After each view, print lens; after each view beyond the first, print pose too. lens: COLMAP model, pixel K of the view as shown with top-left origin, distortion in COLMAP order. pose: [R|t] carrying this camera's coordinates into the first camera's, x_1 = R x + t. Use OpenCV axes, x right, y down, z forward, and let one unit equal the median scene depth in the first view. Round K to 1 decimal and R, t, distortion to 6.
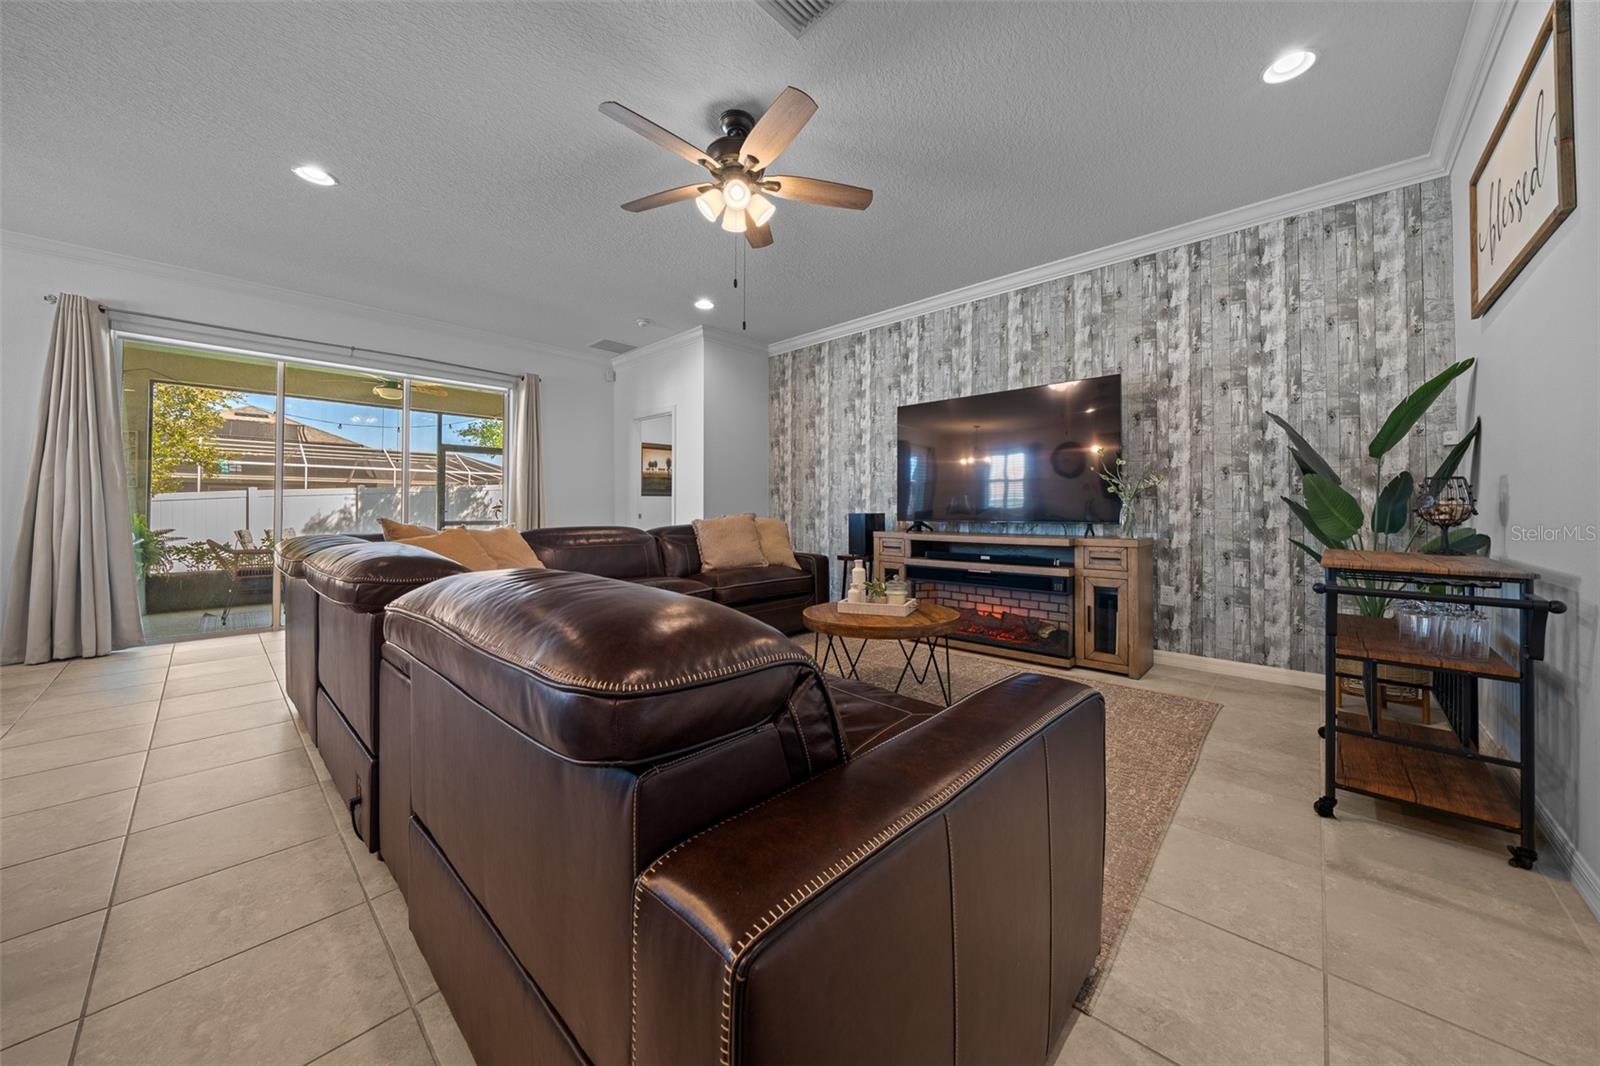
lens RADIAL K [[555.5, 0, 812.2], [0, 555.5, 503.2], [0, 0, 1]] dist [-0.006135, -0.000052]
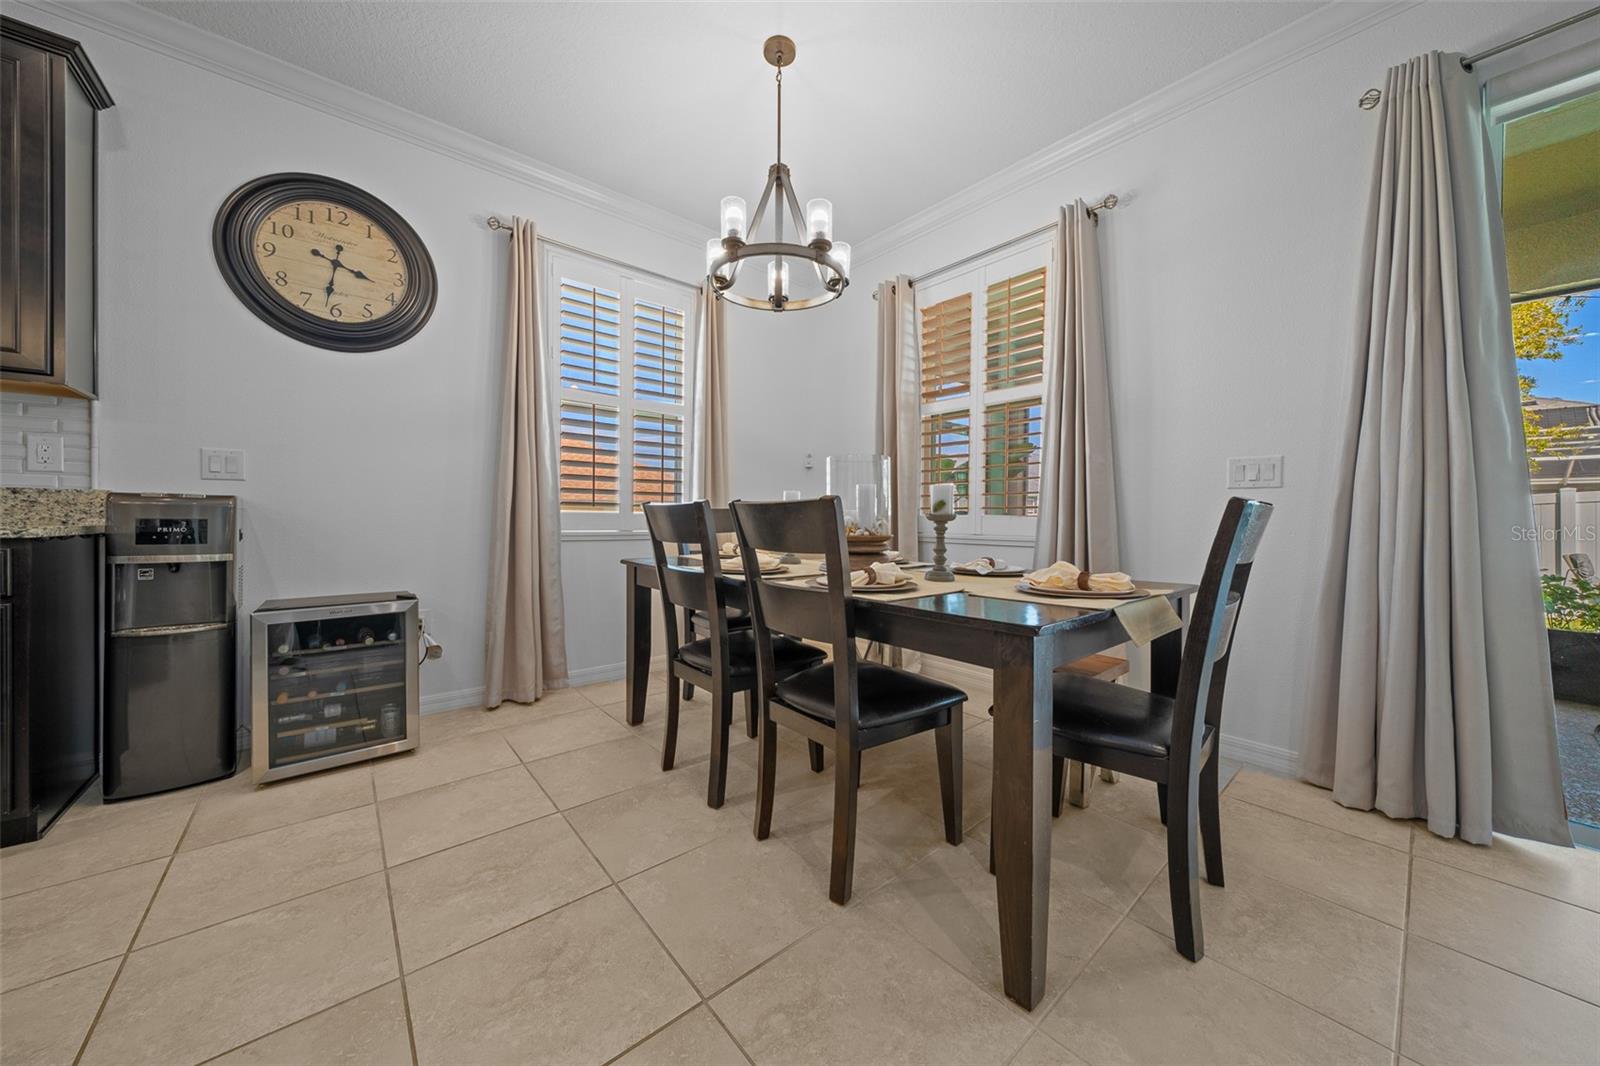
lens RADIAL K [[540.3, 0, 801.6], [0, 540.3, 522.6], [0, 0, 1]] dist [-0.005307, -0.000022]
pose [[-0.120656, 0.007798, -0.992664, -0.742170], [0.002606, 0.999968, 0.007538, 0.016678], [0.992691, -0.001678, -0.120673, 0.477992]]
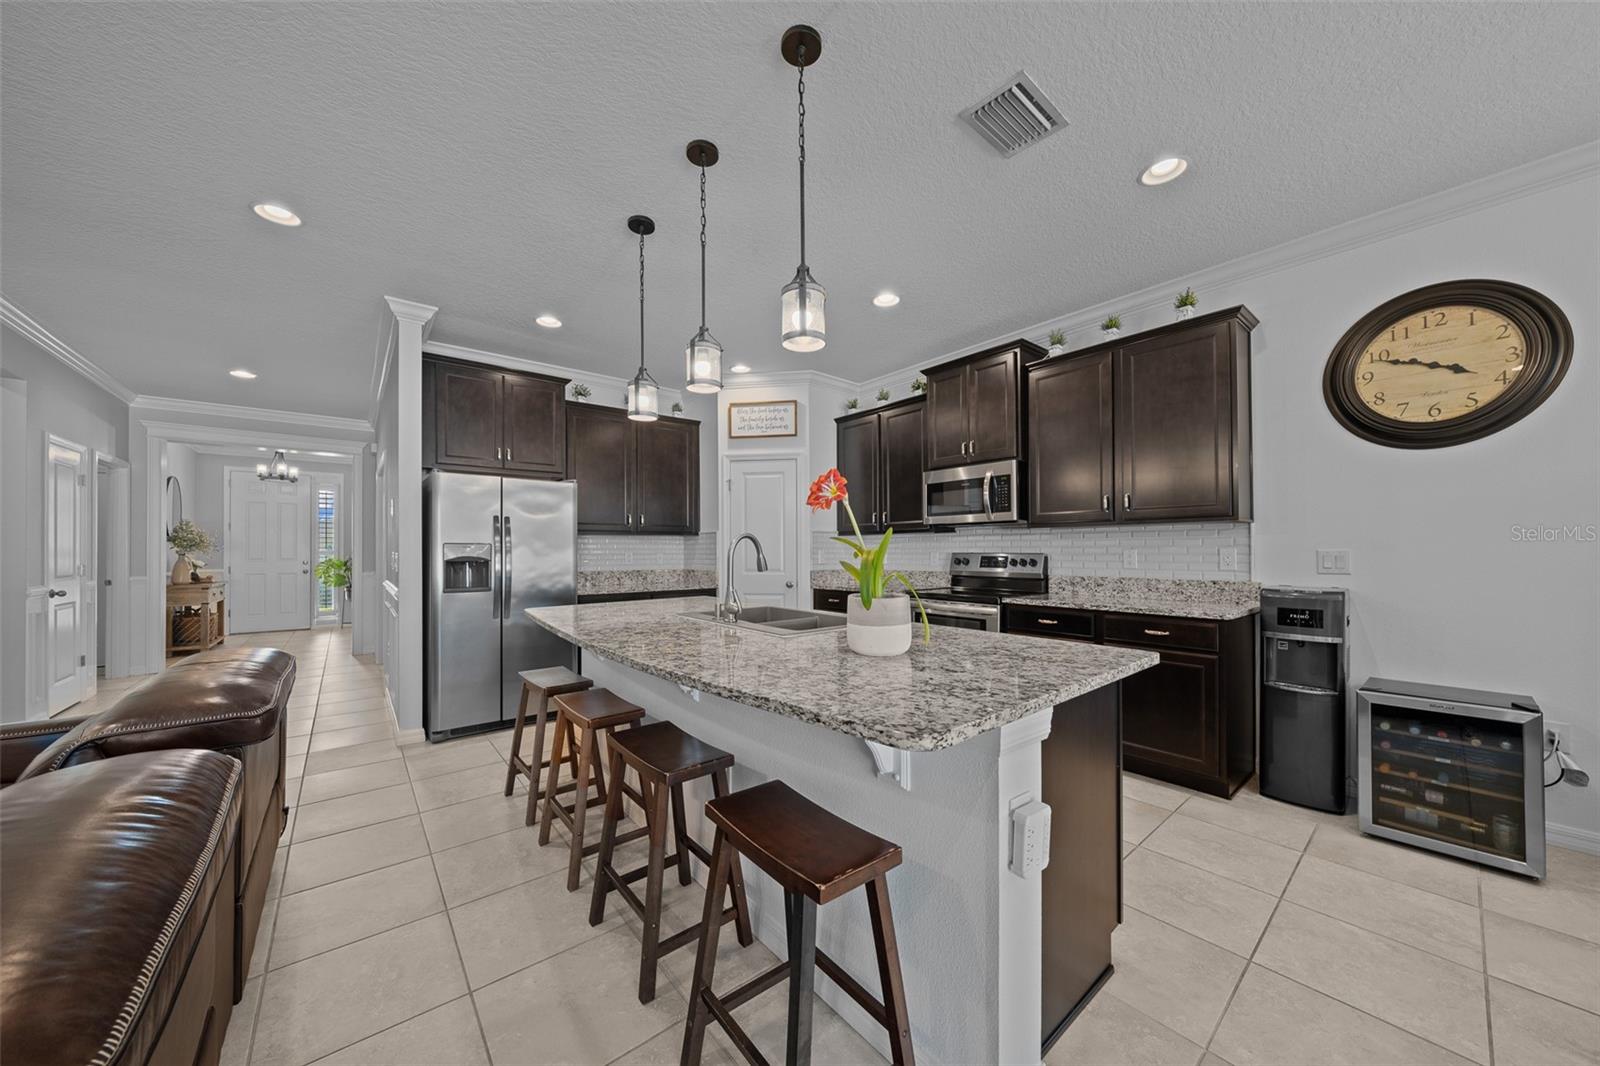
lens RADIAL K [[550.1, 0, 797.4], [0, 550.1, 546.7], [0, 0, 1]] dist [-0.005231, 0.000102]
pose [[-0.989991, 0.004232, 0.141065, -0.635309], [0.001465, 0.999805, -0.019709, -0.045711], [-0.141121, -0.019305, -0.989804, 0.616364]]
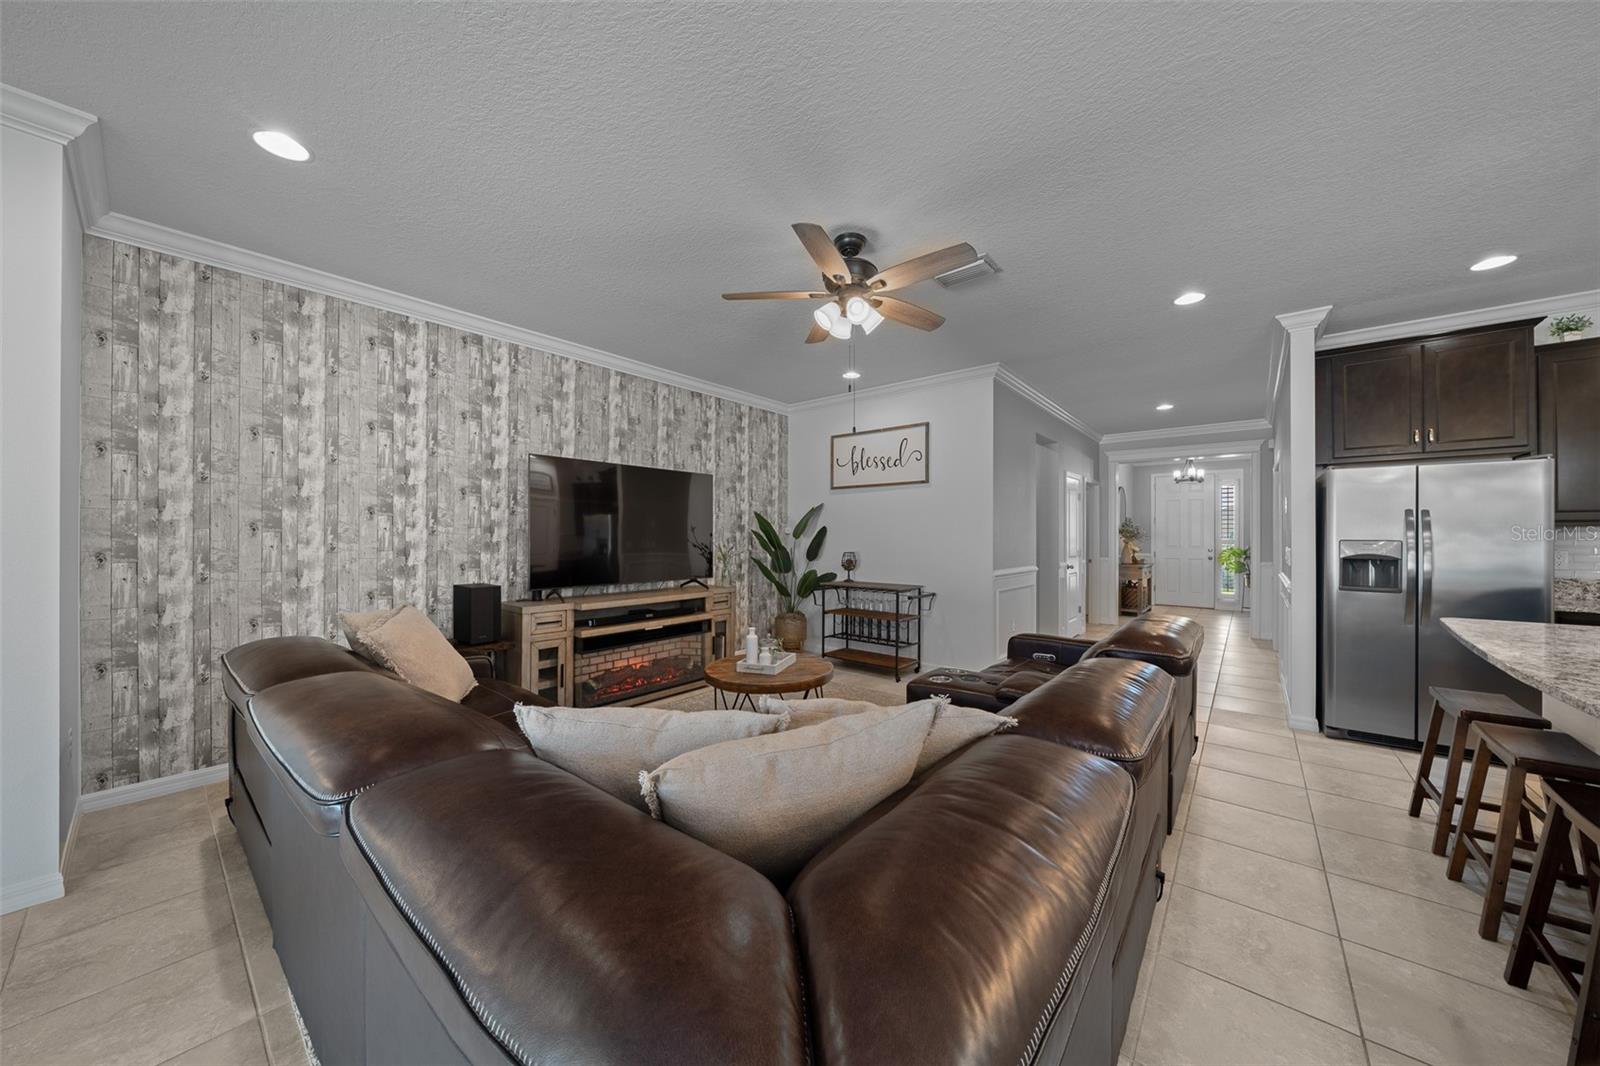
lens RADIAL K [[542.8, 0, 796.1], [0, 542.8, 536.5], [0, 0, 1]] dist [-0.008033, -0.000151]
pose [[-0.043339, 0.000254, 0.999060, -0.771615], [-0.013967, 0.999902, -0.000861, -0.062494], [-0.998963, -0.013992, -0.043332, 0.730791]]
